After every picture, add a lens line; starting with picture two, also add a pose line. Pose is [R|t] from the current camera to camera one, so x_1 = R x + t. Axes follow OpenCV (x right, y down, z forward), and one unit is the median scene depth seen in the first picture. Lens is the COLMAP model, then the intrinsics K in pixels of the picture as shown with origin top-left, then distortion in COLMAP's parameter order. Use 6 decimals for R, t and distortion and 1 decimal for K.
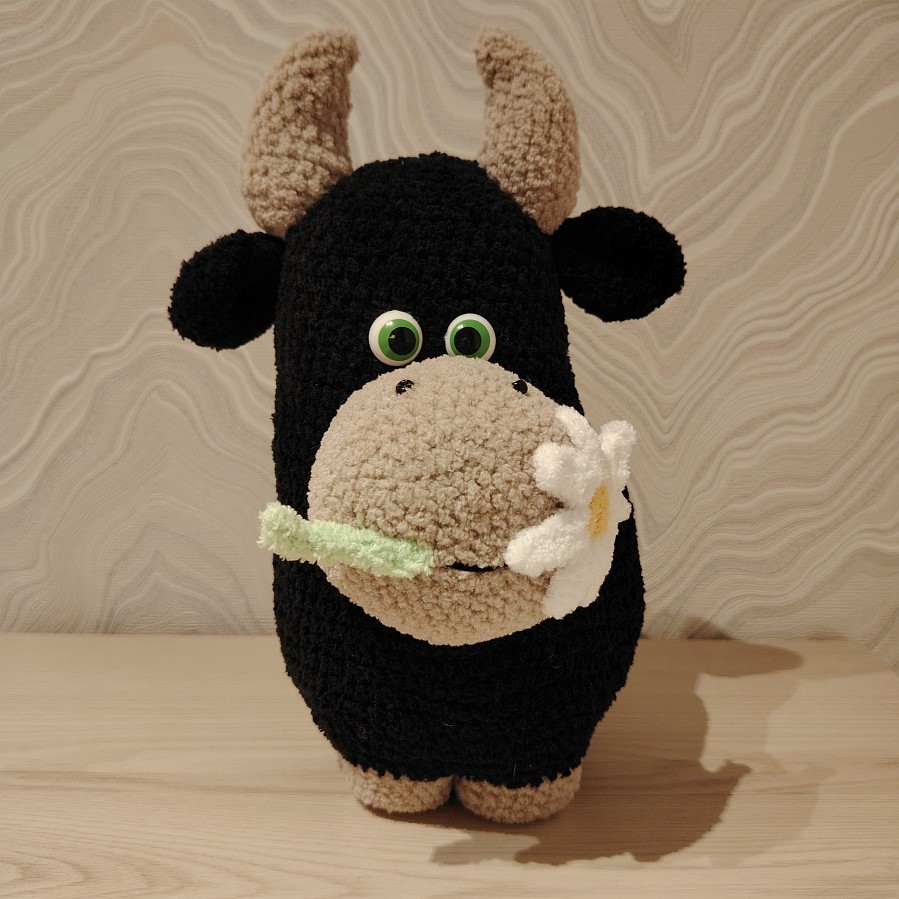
lens RADIAL K [[879.6, 0, 452.6], [0, 879.6, 445.1], [0, 0, 1]] dist [-0.038875, 0.000000]
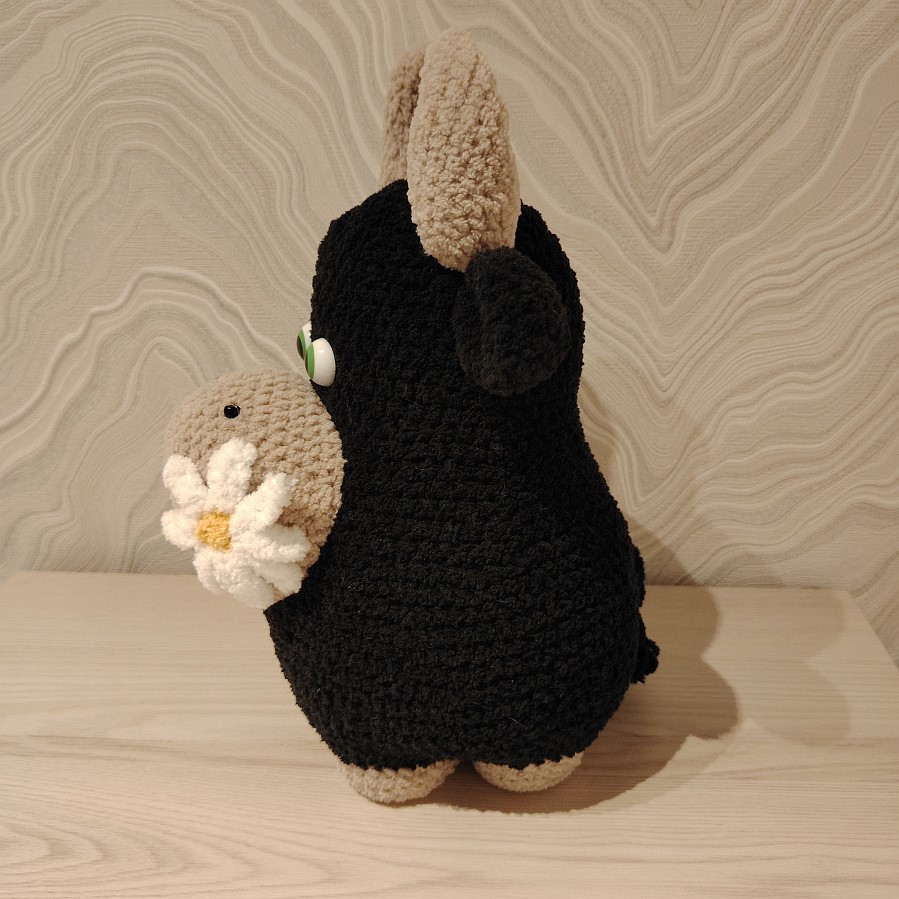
lens RADIAL K [[879.6, 0, 452.3], [0, 879.6, 449.2], [0, 0, 1]] dist [-0.038875, 0.000000]
pose [[0.998216, 0.004793, -0.059510, 0.064797], [0.008288, 0.975998, 0.217623, -0.169428], [0.059124, -0.217728, 0.974217, 0.009582]]
